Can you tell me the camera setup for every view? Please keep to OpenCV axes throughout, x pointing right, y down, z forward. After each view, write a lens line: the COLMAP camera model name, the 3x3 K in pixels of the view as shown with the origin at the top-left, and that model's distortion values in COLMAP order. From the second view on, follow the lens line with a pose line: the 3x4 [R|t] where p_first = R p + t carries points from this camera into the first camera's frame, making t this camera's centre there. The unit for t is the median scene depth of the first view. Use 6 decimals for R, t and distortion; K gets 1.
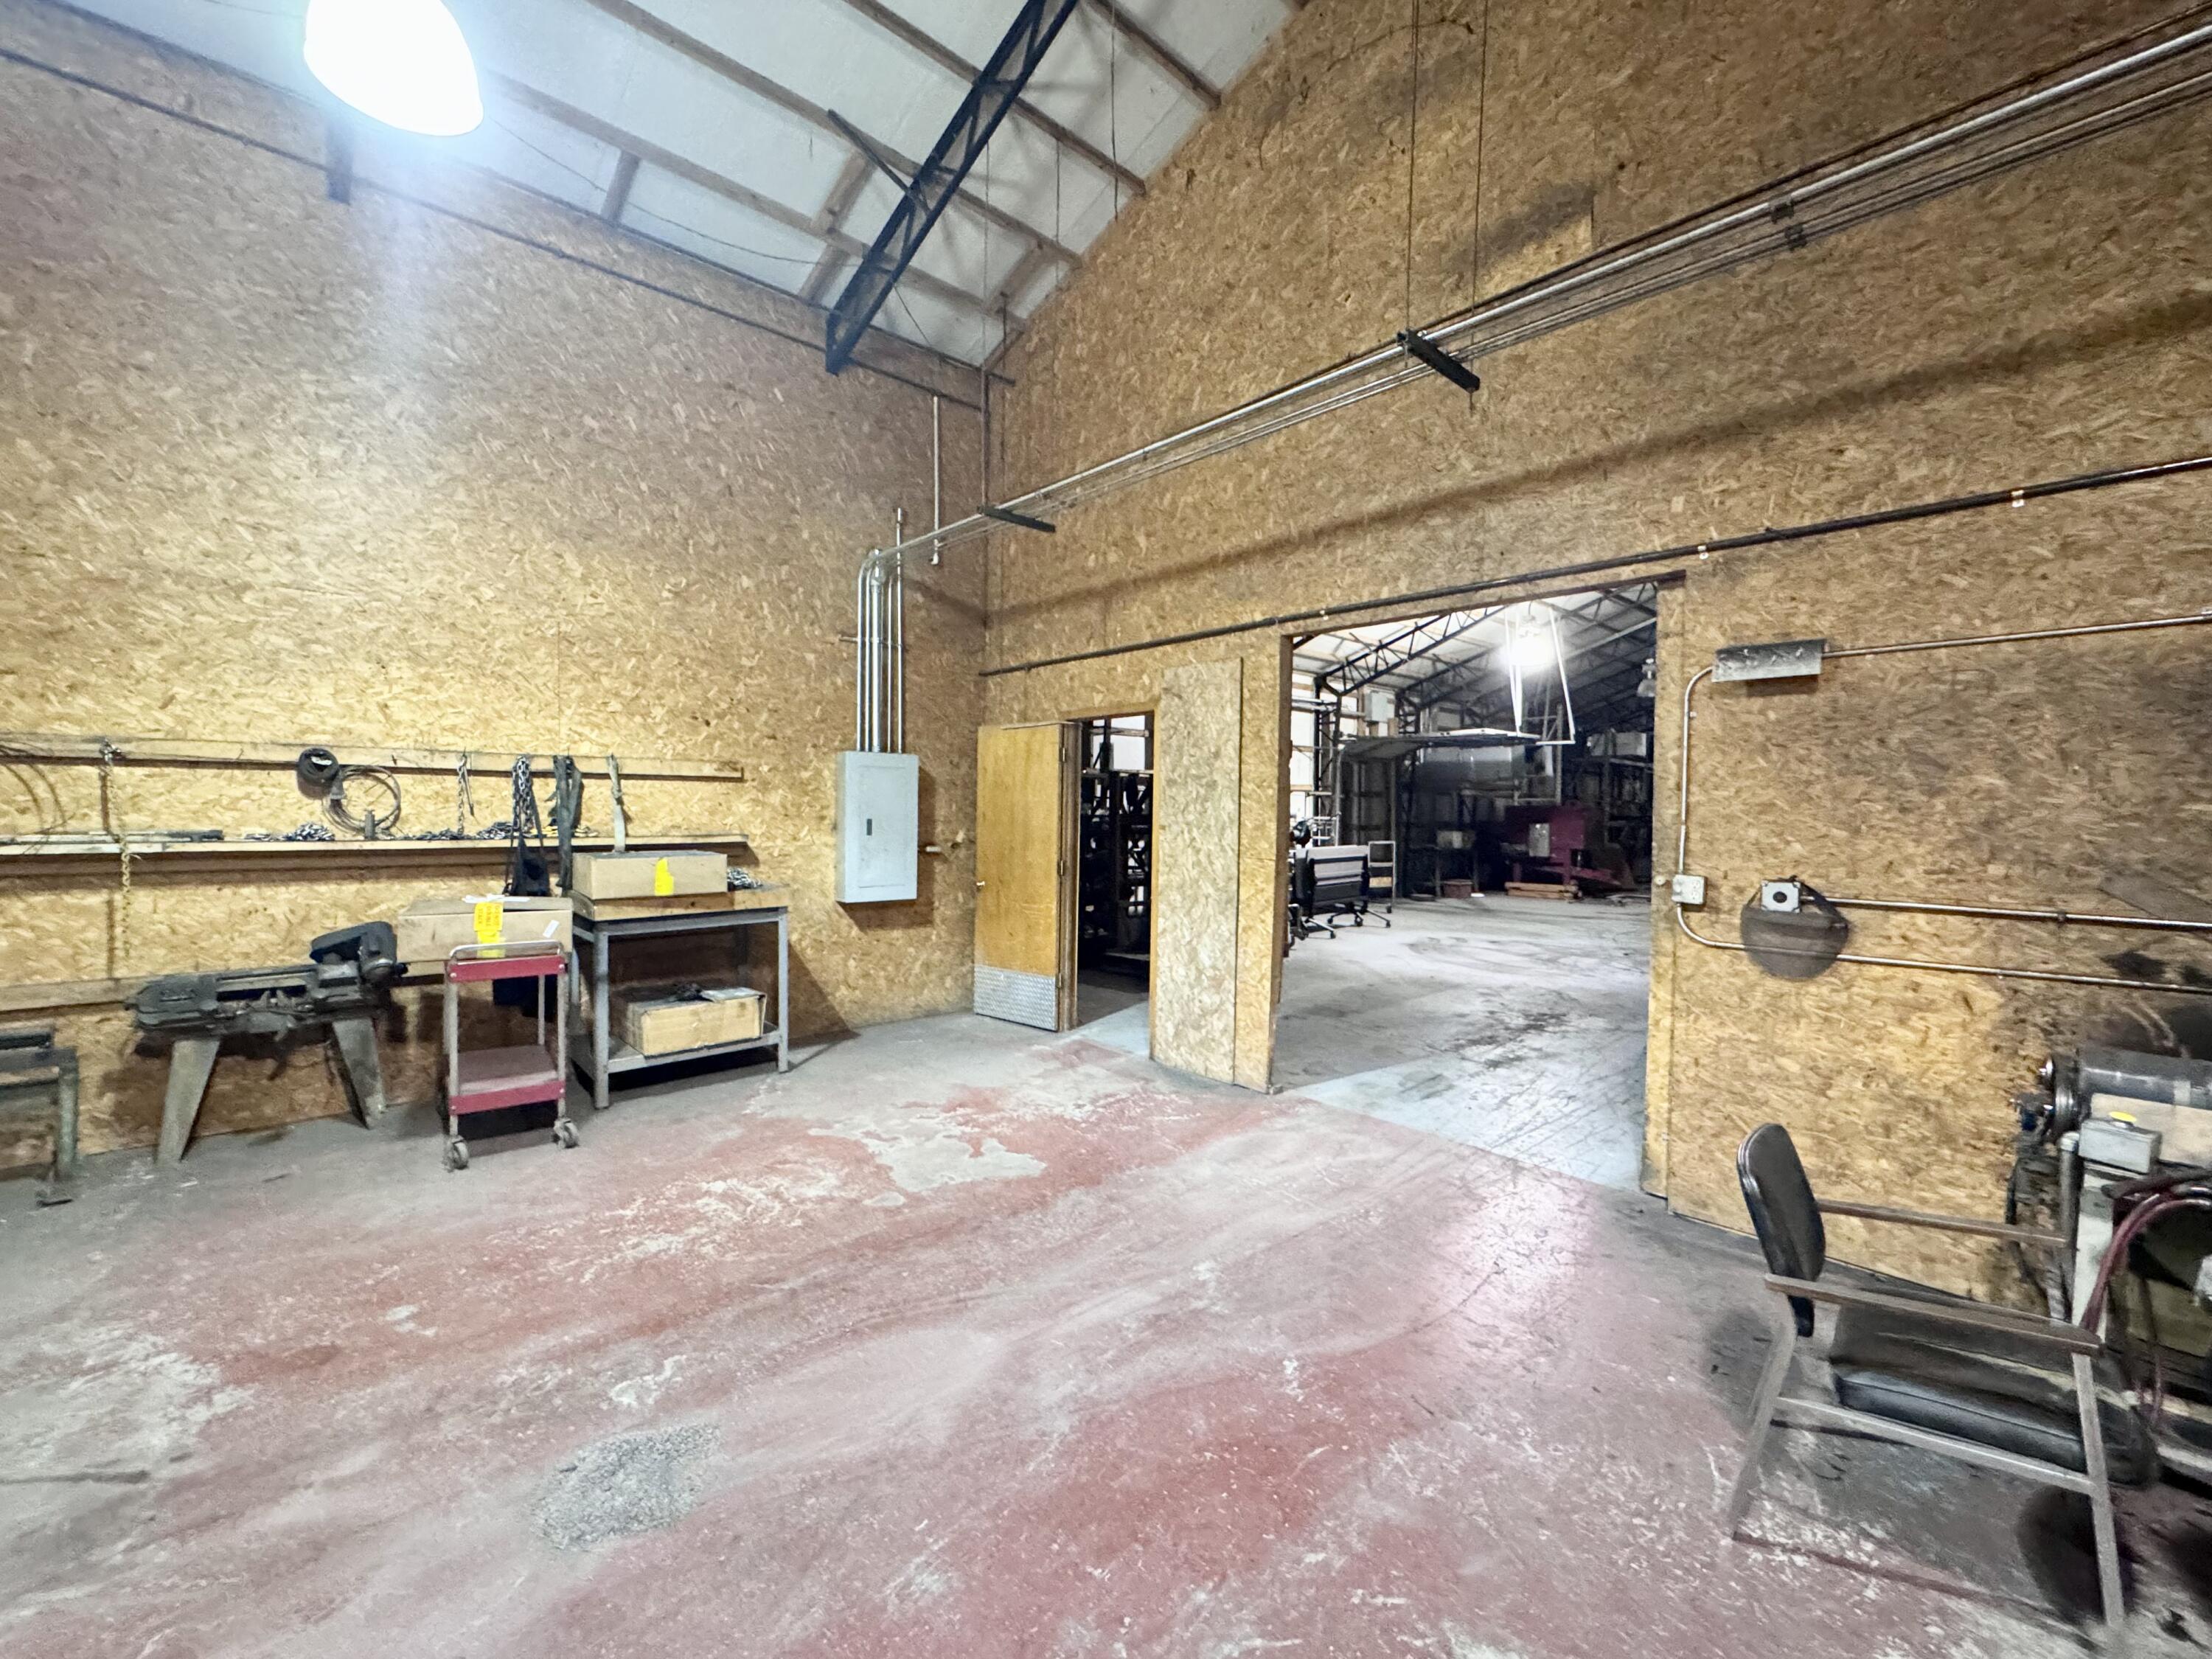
lens RADIAL K [[912.9, 0, 1096.6], [0, 912.9, 831.9], [0, 0, 1]] dist [0.000411, -0.000348]
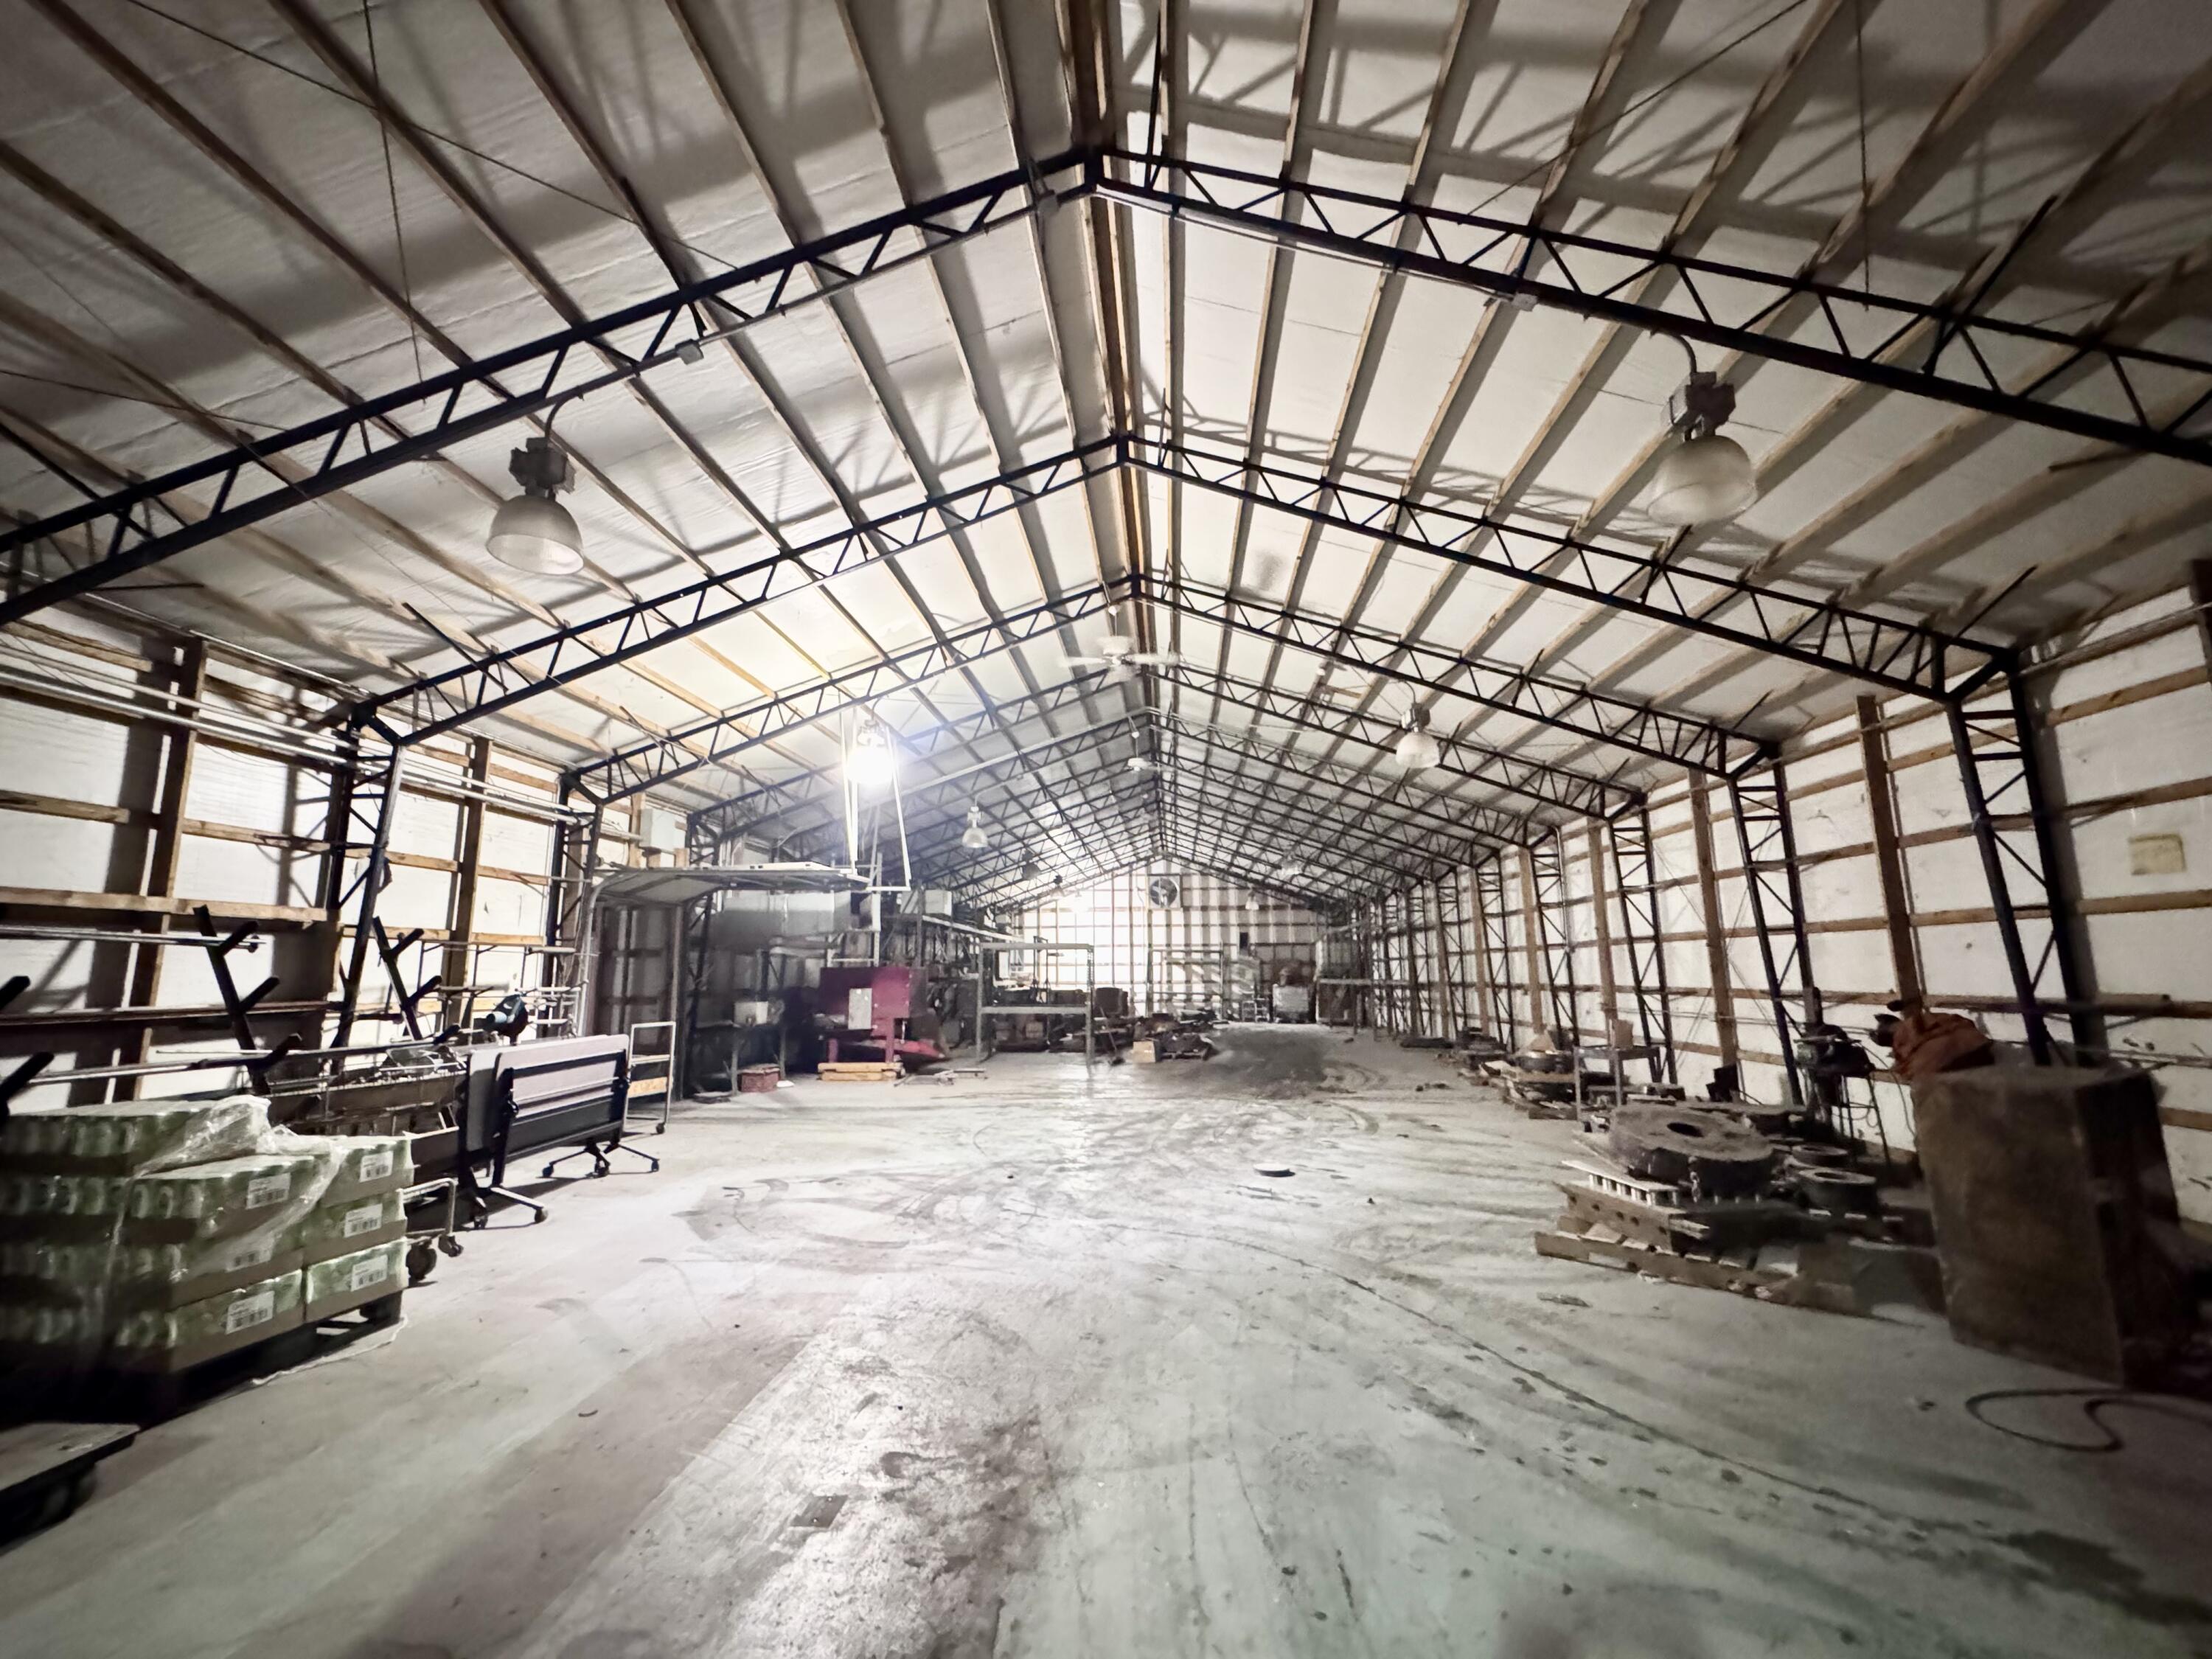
lens RADIAL K [[885.0, 0, 1101.6], [0, 885.0, 826.2], [0, 0, 1]] dist [-0.001761, -0.000257]
pose [[0.729573, 0.098144, 0.676824, 0.093177], [0.030253, 0.984049, -0.175304, -0.006987], [-0.683233, 0.148373, 0.714967, 0.274684]]
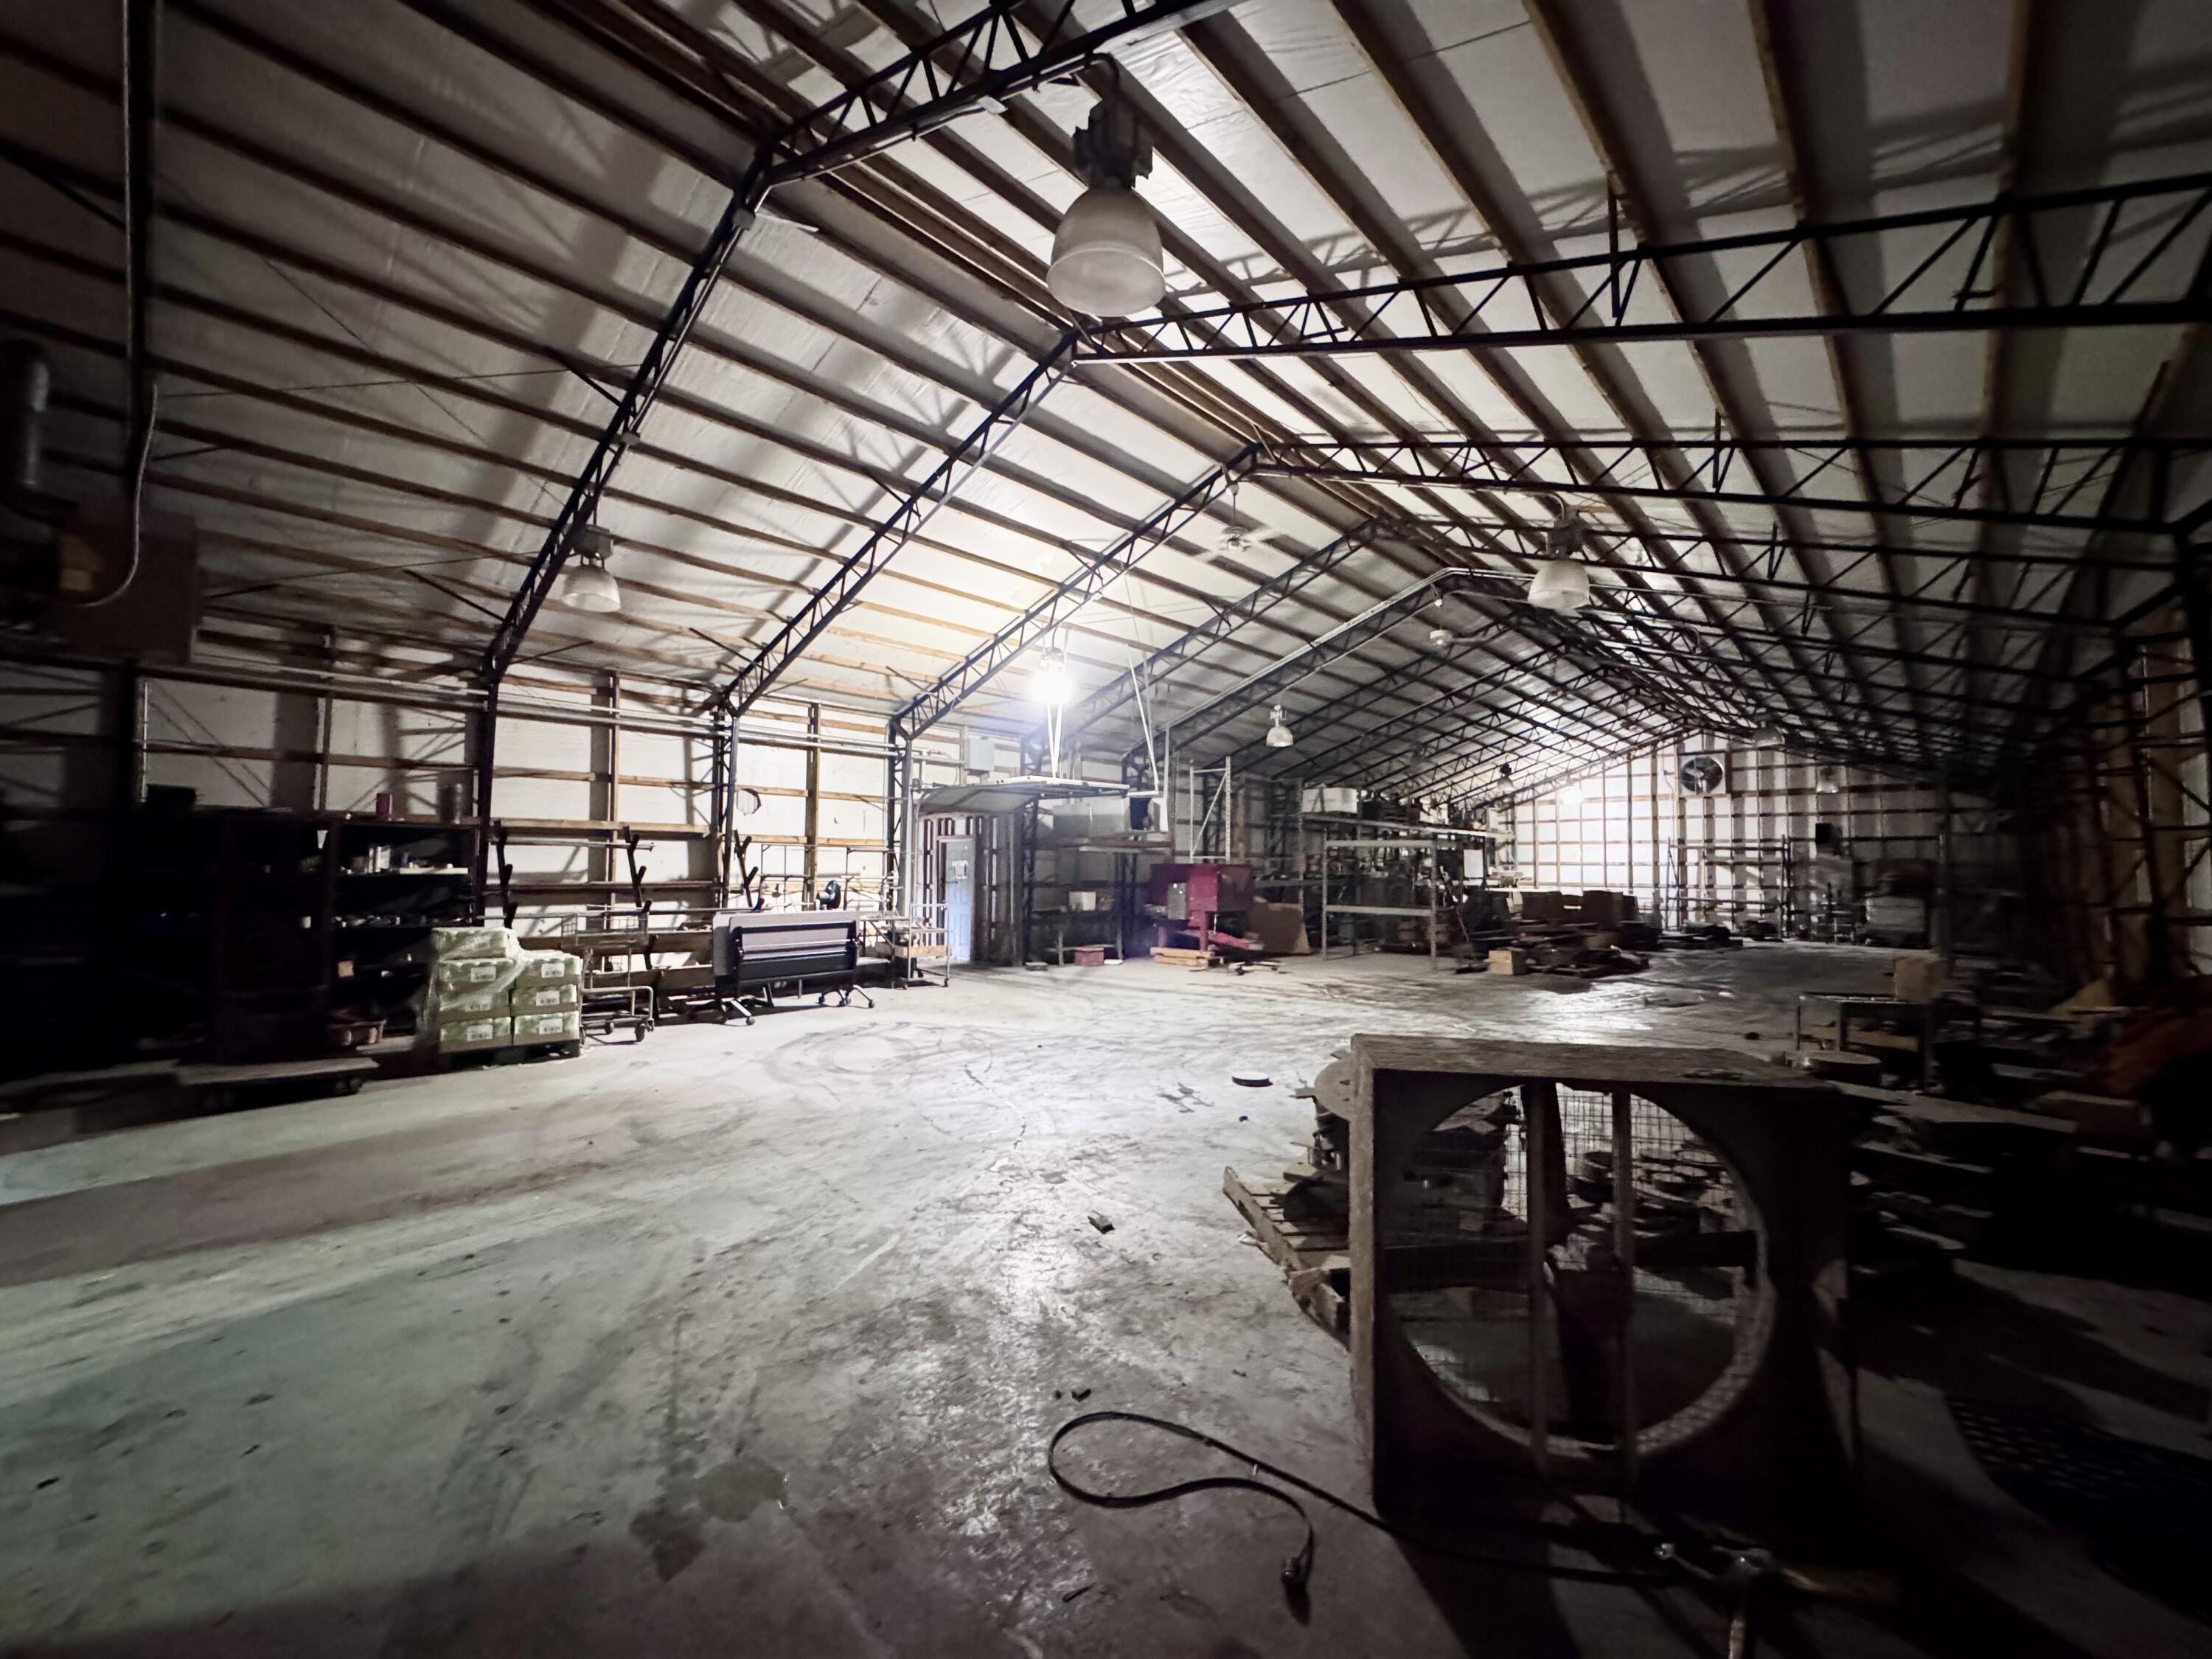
lens RADIAL K [[885.0, 0, 1101.6], [0, 885.0, 826.2], [0, 0, 1]] dist [-0.001761, -0.000257]
pose [[0.997666, 0.002436, 0.068235, 0.380707], [0.002547, 0.997340, -0.072839, -0.001785], [-0.068230, 0.072842, 0.995007, 0.130657]]
